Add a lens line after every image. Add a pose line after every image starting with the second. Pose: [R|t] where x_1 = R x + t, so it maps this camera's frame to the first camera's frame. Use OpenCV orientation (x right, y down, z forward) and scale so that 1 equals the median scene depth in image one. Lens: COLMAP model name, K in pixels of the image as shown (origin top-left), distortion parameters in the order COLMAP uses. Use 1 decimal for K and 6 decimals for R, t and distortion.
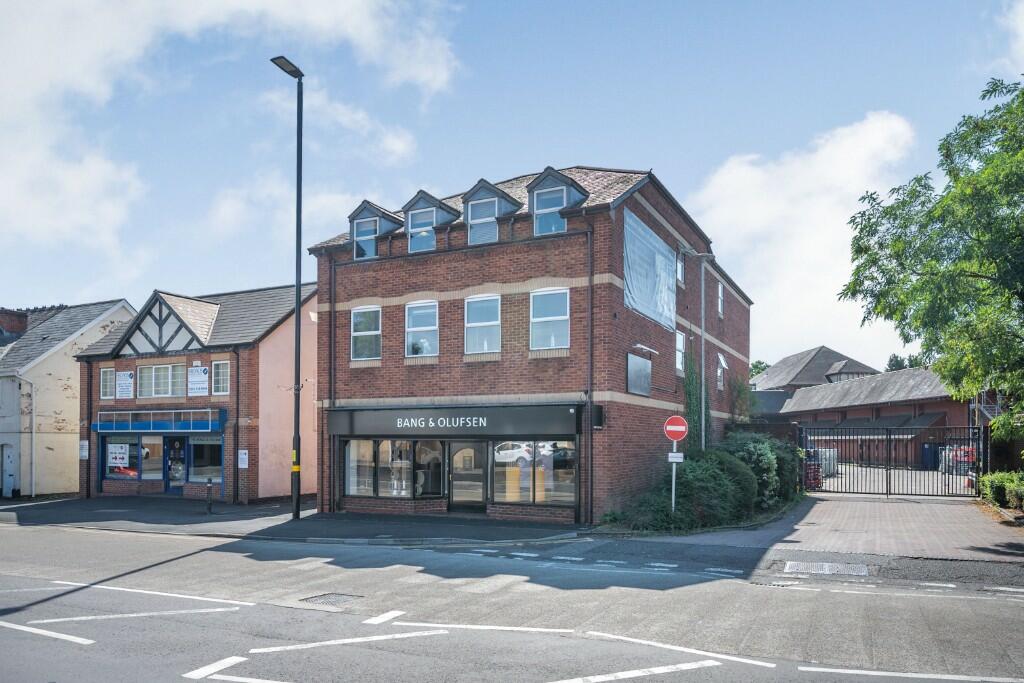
lens RADIAL K [[647.4, 0, 512.1], [0, 647.4, 360.5], [0, 0, 1]] dist [0.001747, -0.001814]
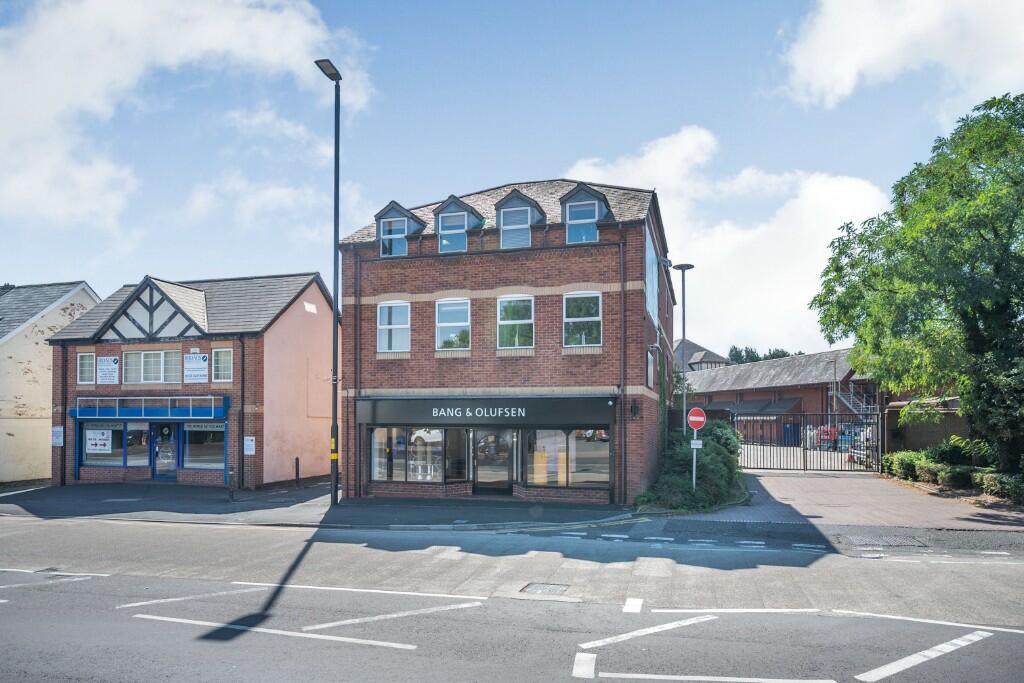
lens RADIAL K [[592.1, 0, 512.0], [0, 592.1, 342.5], [0, 0, 1]] dist [-0.000450, 0.000542]
pose [[0.986811, 0.020139, 0.160616, -0.195040], [-0.018944, 0.999780, -0.008968, -0.011604], [-0.160762, 0.005807, 0.986976, 0.015521]]
